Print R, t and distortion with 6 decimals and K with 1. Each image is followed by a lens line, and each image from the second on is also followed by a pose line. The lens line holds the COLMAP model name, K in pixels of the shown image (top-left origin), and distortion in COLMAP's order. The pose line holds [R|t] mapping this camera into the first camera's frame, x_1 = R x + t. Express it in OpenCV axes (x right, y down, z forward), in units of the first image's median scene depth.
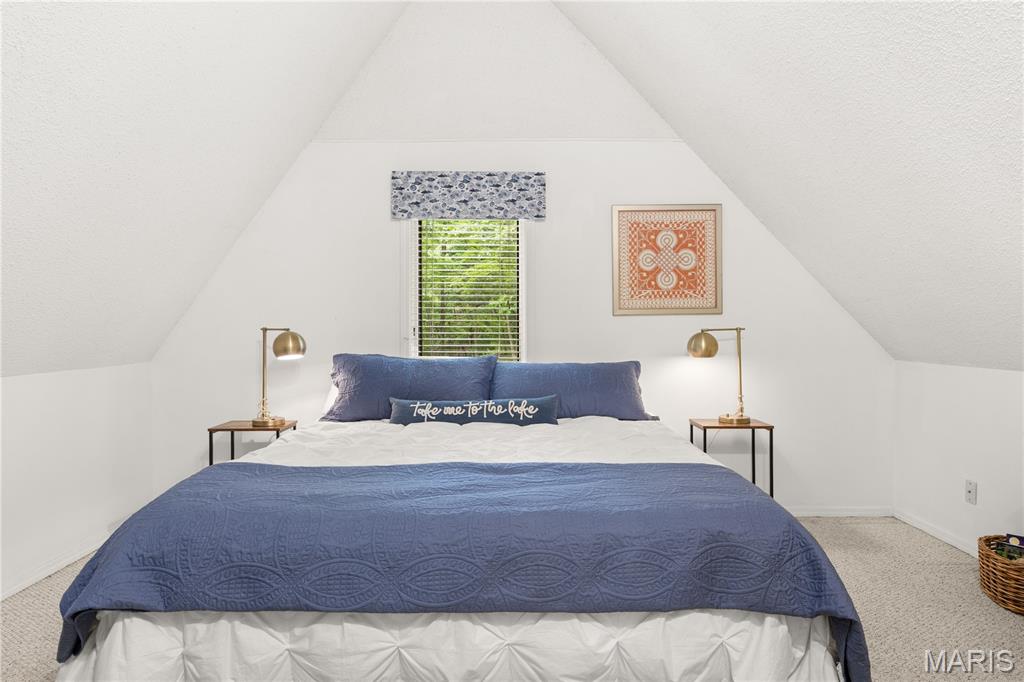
lens RADIAL K [[619.8, 0, 511.8], [0, 619.8, 336.3], [0, 0, 1]] dist [-0.000233, 0.000056]
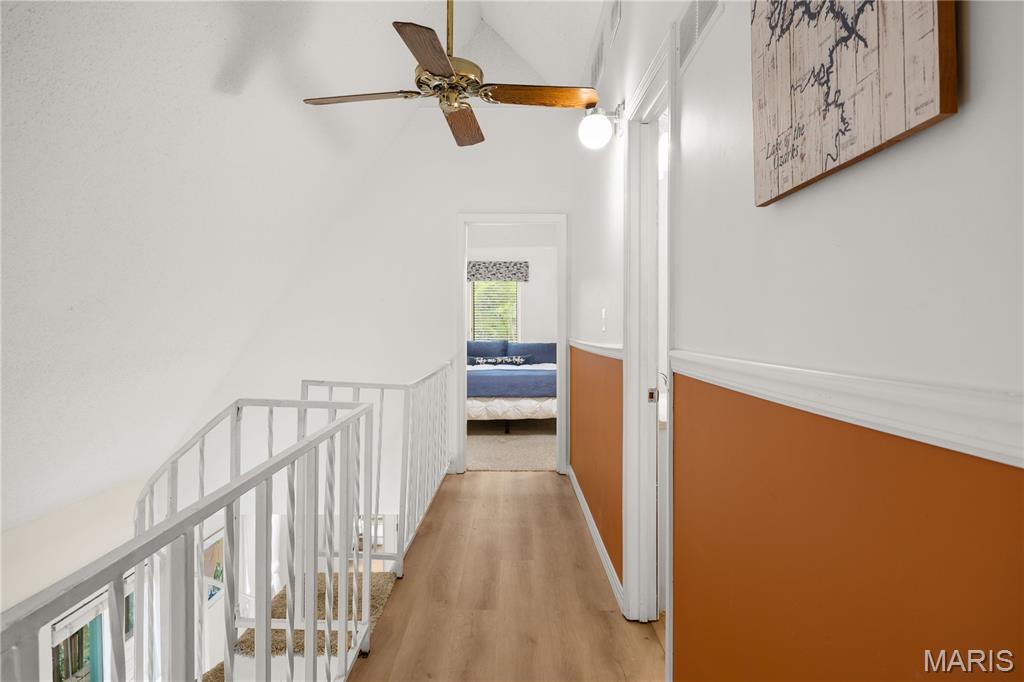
lens RADIAL K [[619.8, 0, 512.6], [0, 619.8, 337.0], [0, 0, 1]] dist [-0.000233, 0.000056]
pose [[0.999990, -0.001724, -0.004095, 0.003872], [0.001706, 0.999989, -0.004334, 0.033391], [0.004103, 0.004327, 0.999982, -1.533427]]
